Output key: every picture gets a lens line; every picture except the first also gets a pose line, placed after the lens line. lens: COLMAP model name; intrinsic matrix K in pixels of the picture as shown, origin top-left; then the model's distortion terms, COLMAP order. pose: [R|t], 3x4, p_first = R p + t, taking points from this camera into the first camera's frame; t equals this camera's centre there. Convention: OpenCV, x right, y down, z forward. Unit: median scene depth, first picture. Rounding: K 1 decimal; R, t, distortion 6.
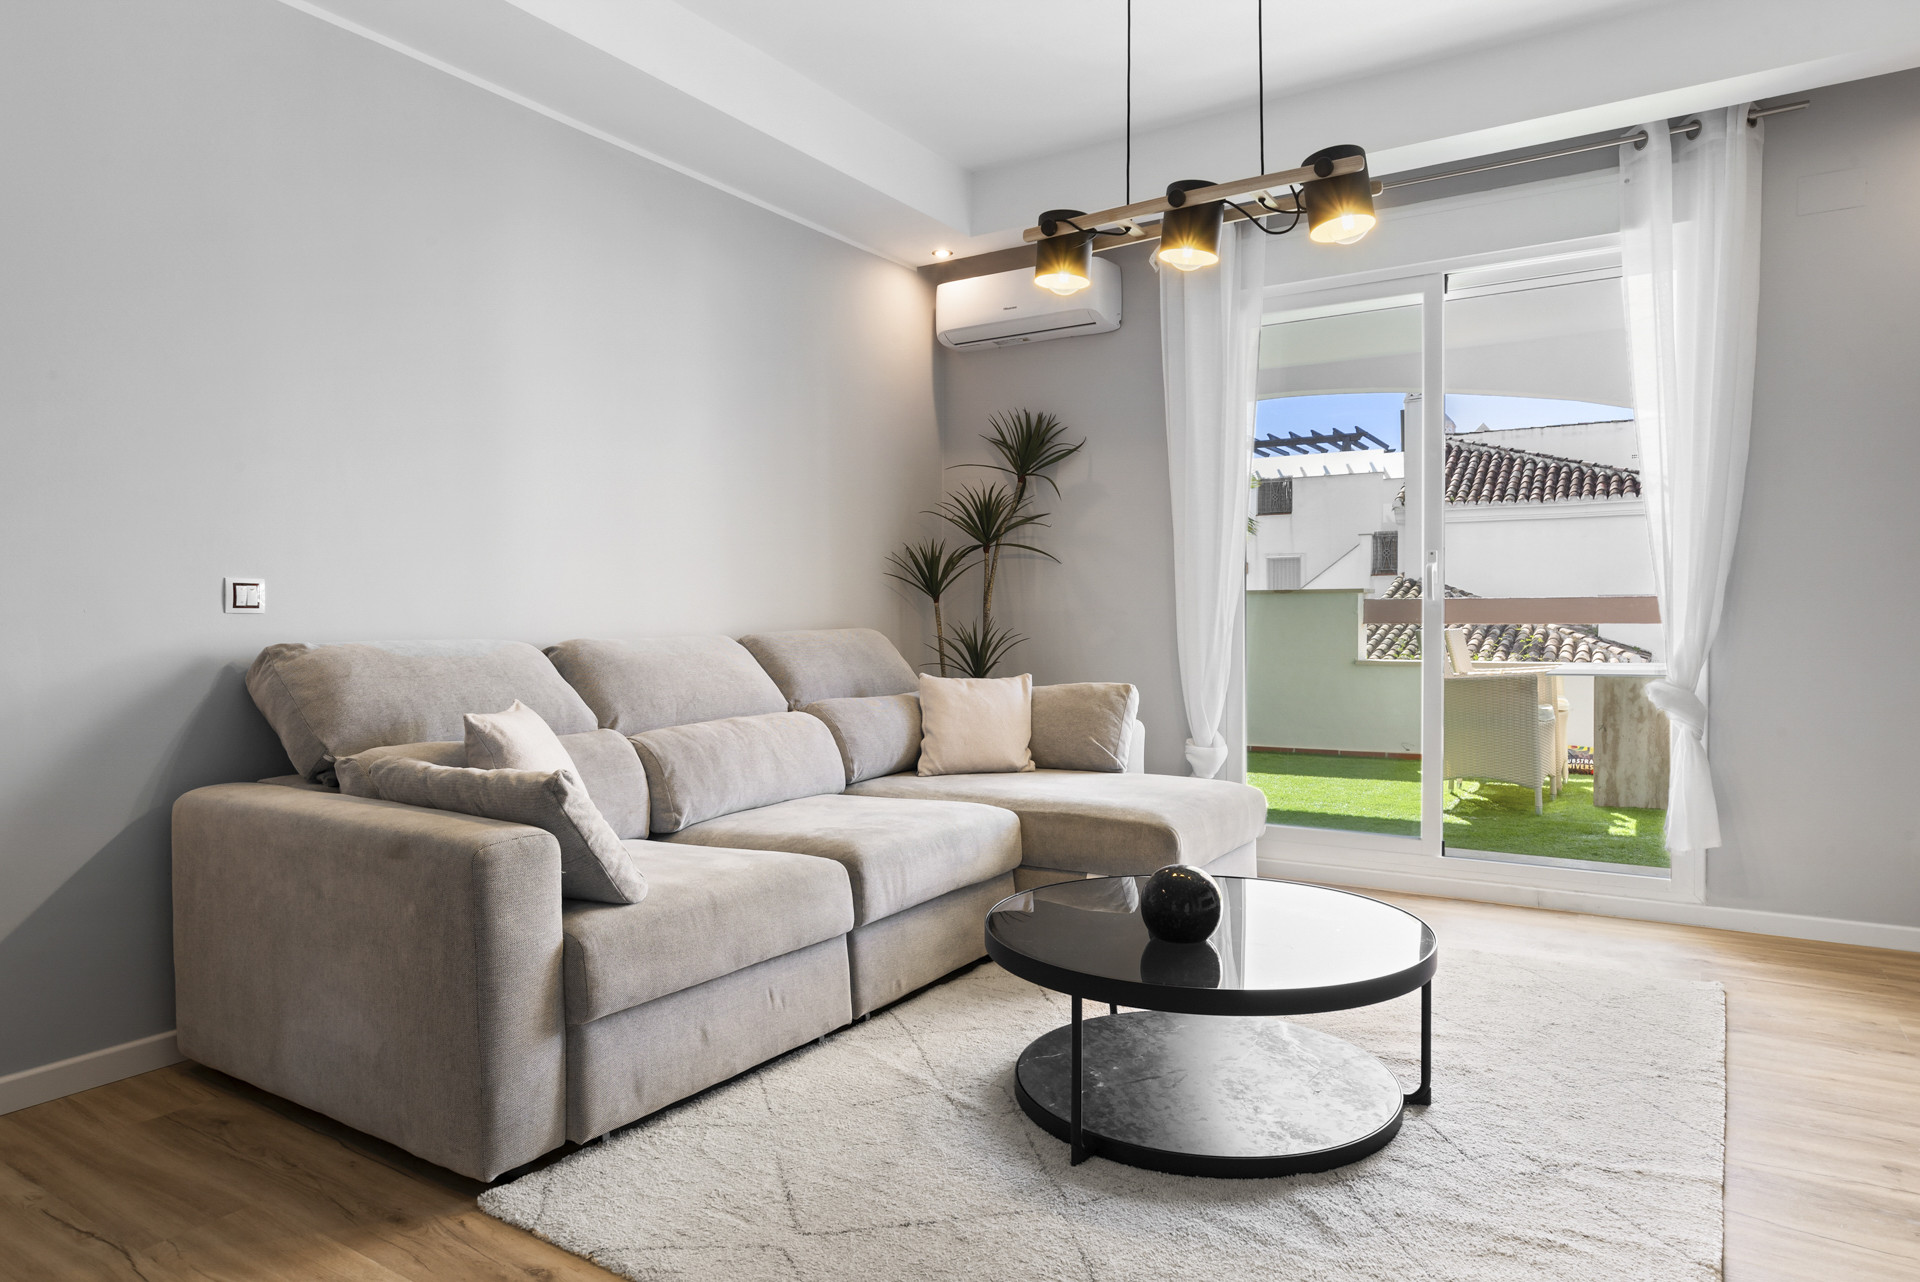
lens RADIAL K [[1157.0, 0, 968.1], [0, 1157.0, 641.6], [0, 0, 1]] dist [-0.042412, 0.026878]
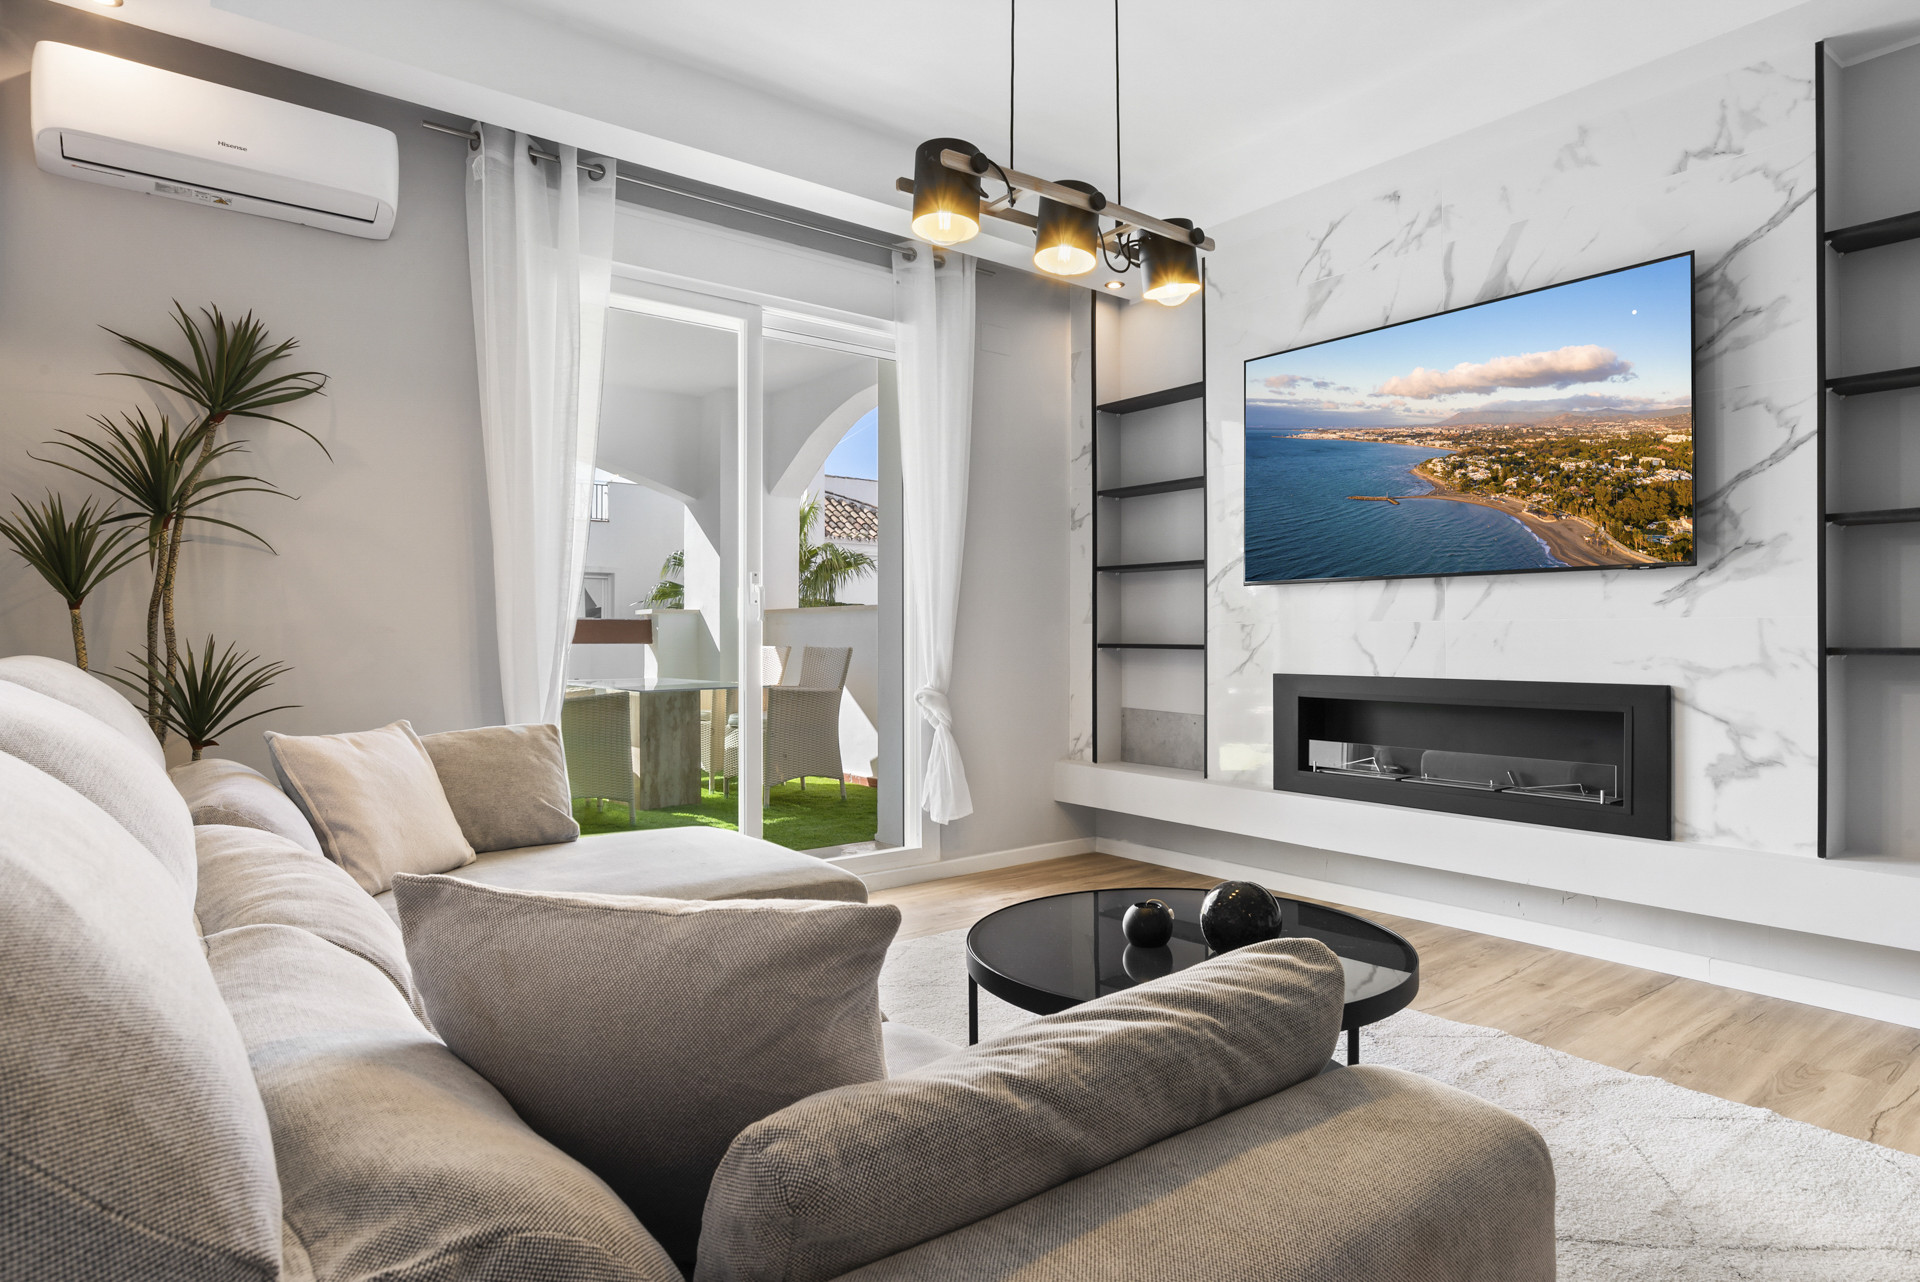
lens RADIAL K [[1070.8, 0, 950.7], [0, 1070.8, 635.8], [0, 0, 1]] dist [-0.042009, 0.016282]
pose [[0.332989, 0.005281, 0.942916, -0.385516], [0.017905, 0.999769, -0.011922, -0.007350], [-0.942761, 0.020852, 0.332818, 0.456314]]
